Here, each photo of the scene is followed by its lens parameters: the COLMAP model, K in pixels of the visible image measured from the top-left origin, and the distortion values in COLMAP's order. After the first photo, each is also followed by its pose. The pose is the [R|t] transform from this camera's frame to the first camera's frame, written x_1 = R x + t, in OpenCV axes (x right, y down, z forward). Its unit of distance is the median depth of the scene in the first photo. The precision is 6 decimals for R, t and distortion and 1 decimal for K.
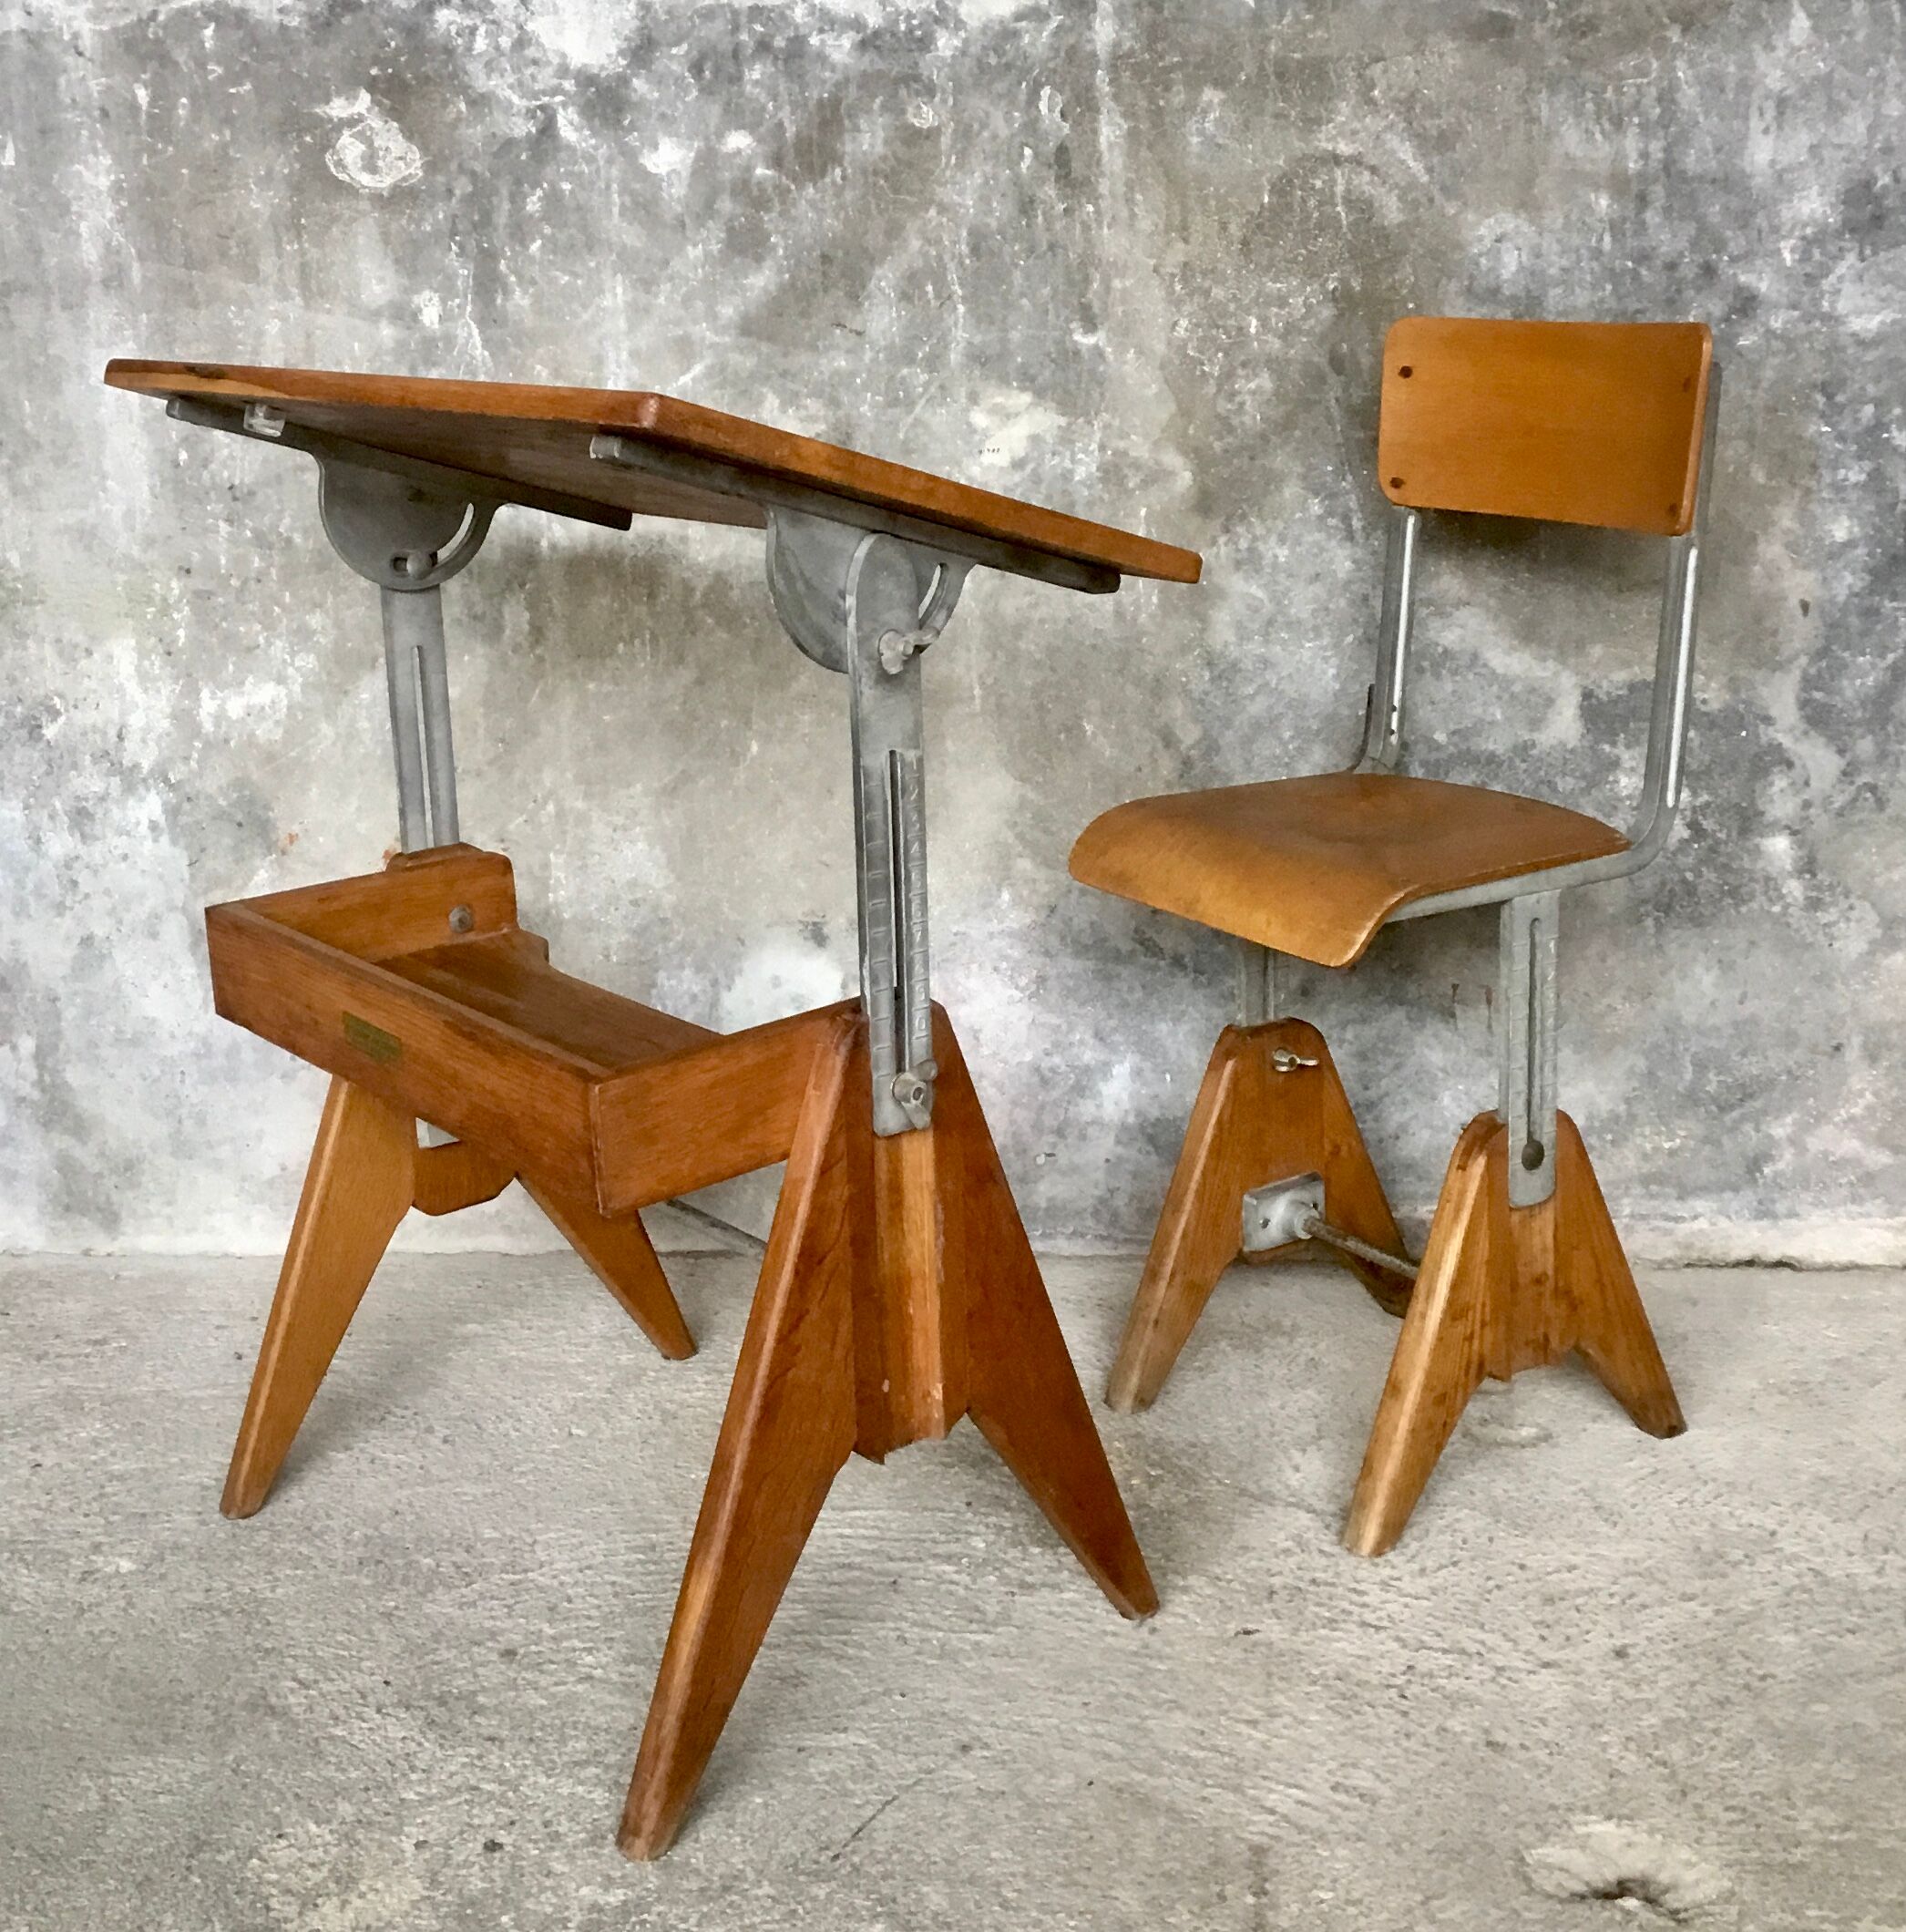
lens RADIAL K [[2590.4, 0, 925.6], [0, 2590.4, 698.8], [0, 0, 1]] dist [0.148612, -0.300225]
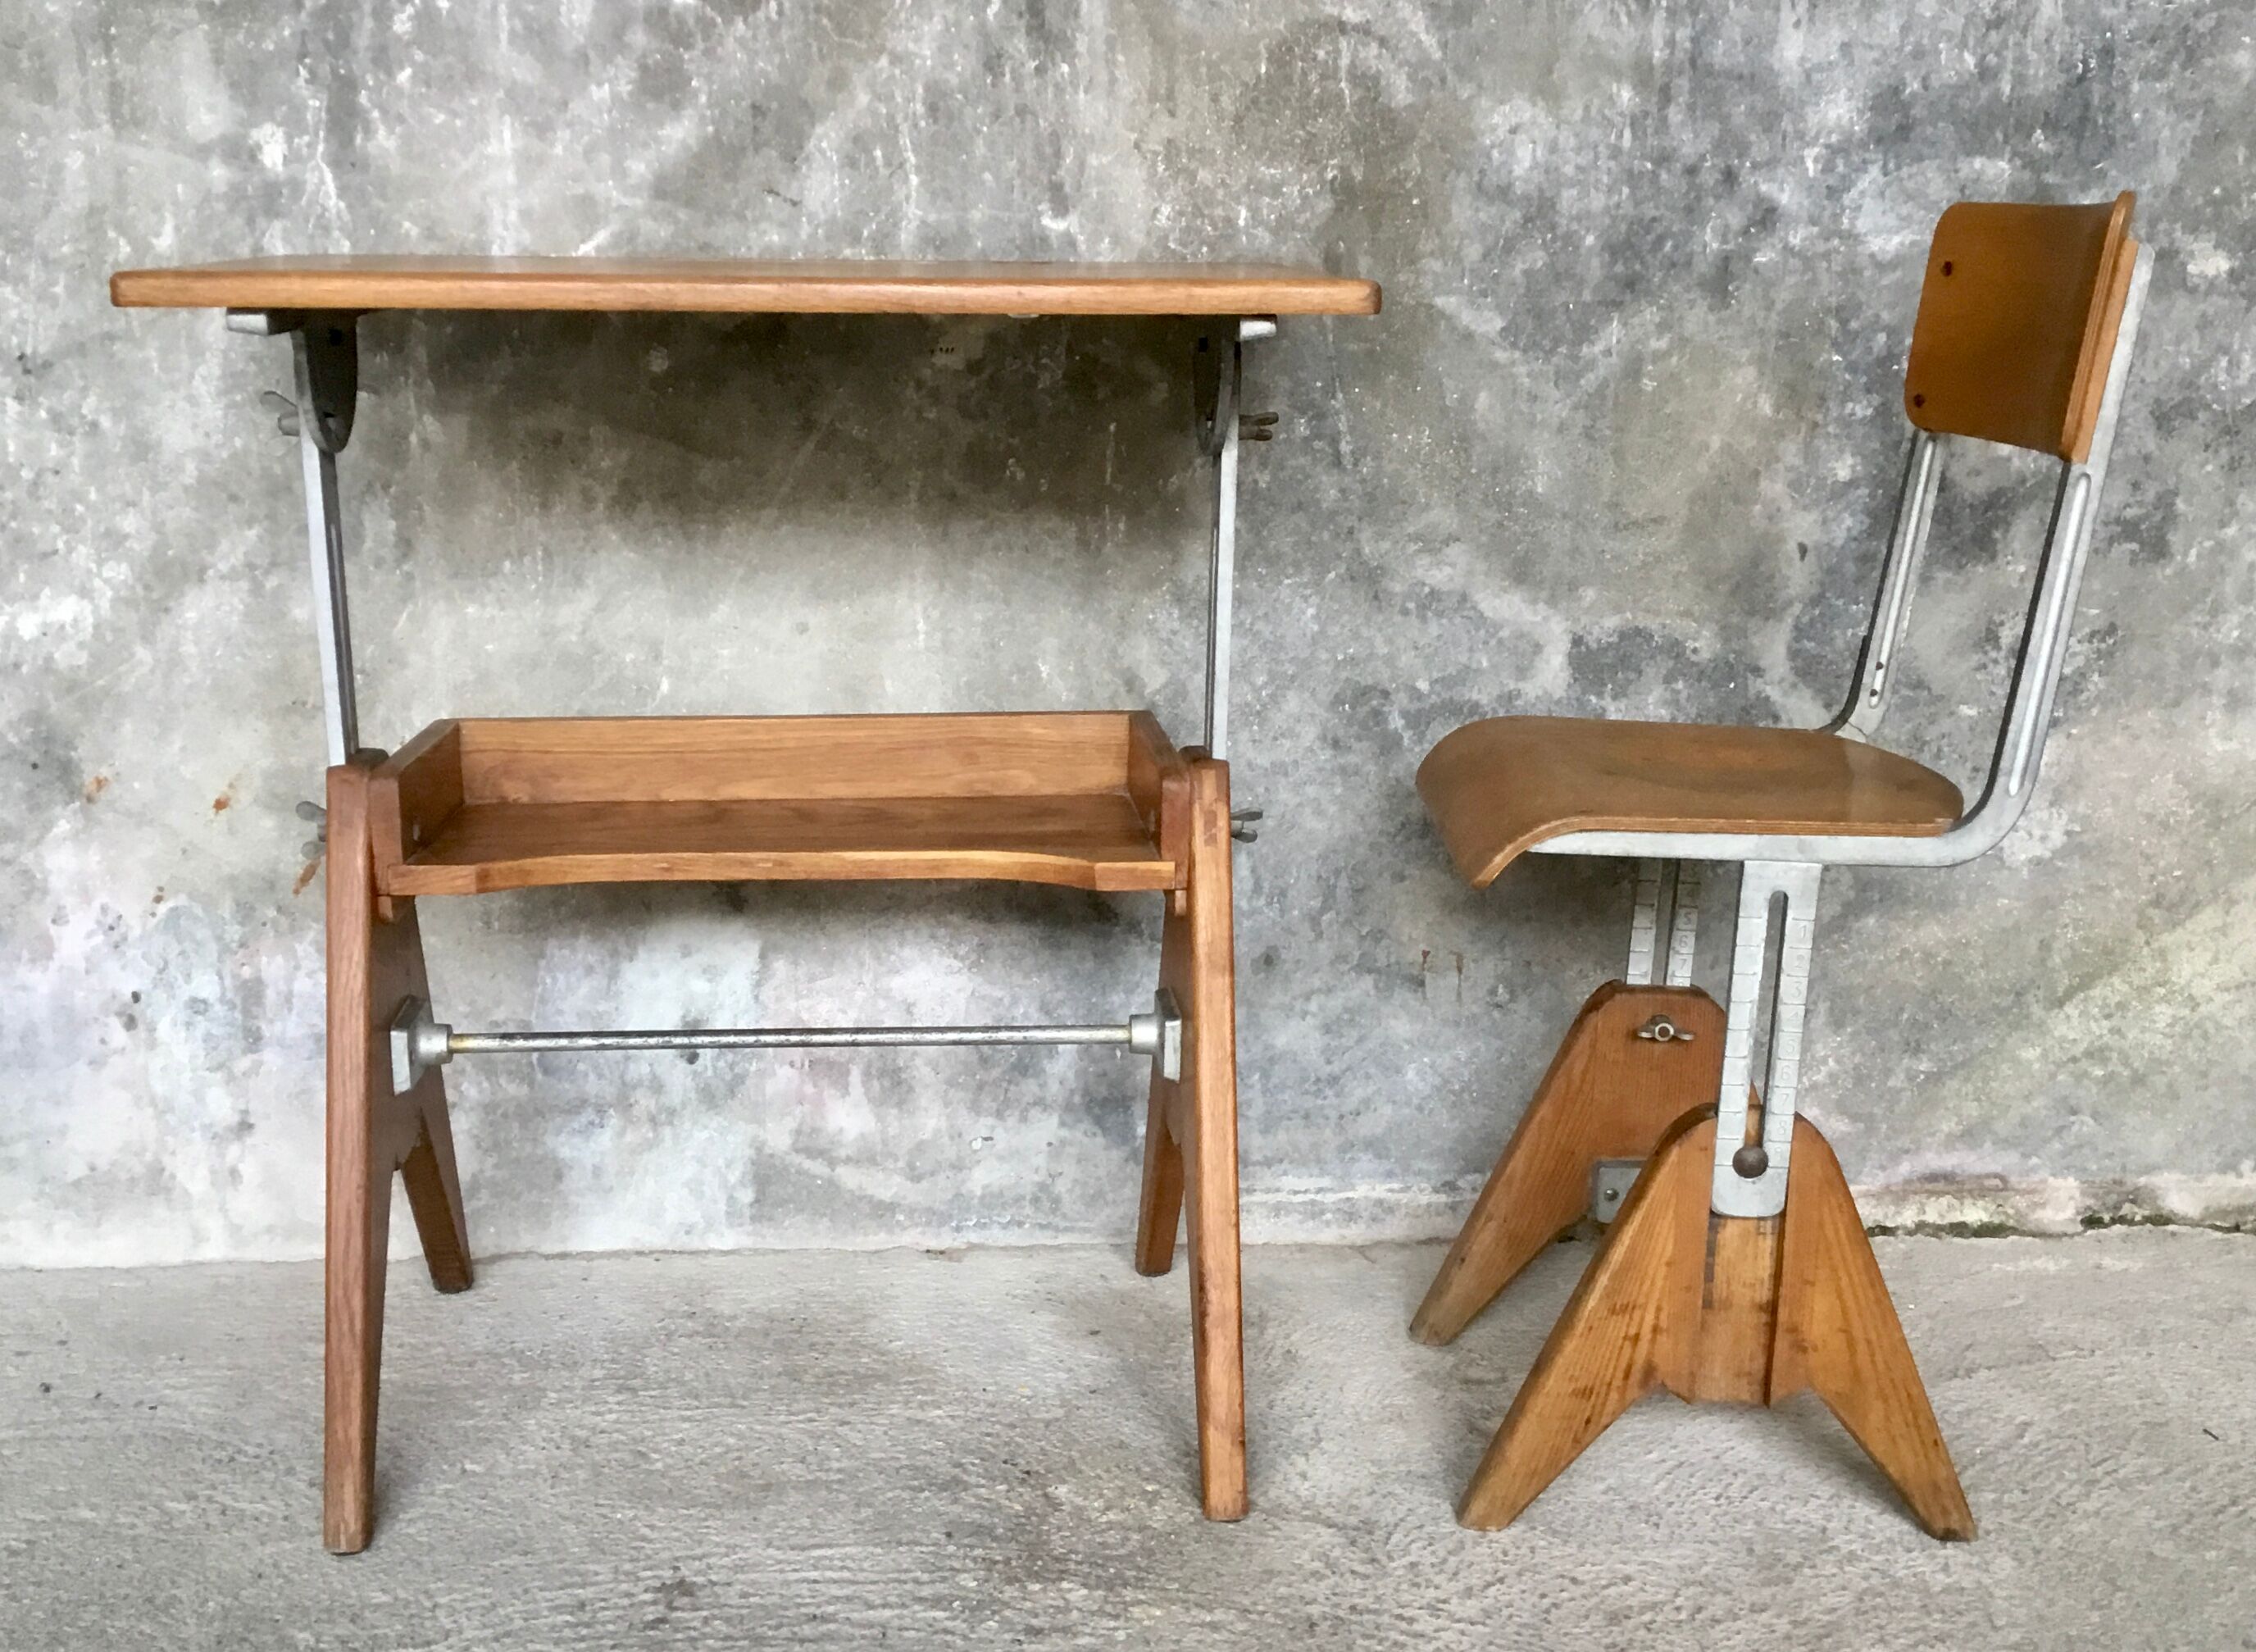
lens RADIAL K [[2282.6, 0, 1079.2], [0, 2282.6, 871.0], [0, 0, 1]] dist [0.154713, -0.347413]
pose [[0.984051, 0.005137, 0.177812, -0.069044], [-0.015803, 0.998155, 0.058621, 0.035357], [-0.177183, -0.060496, 0.982317, 0.218219]]
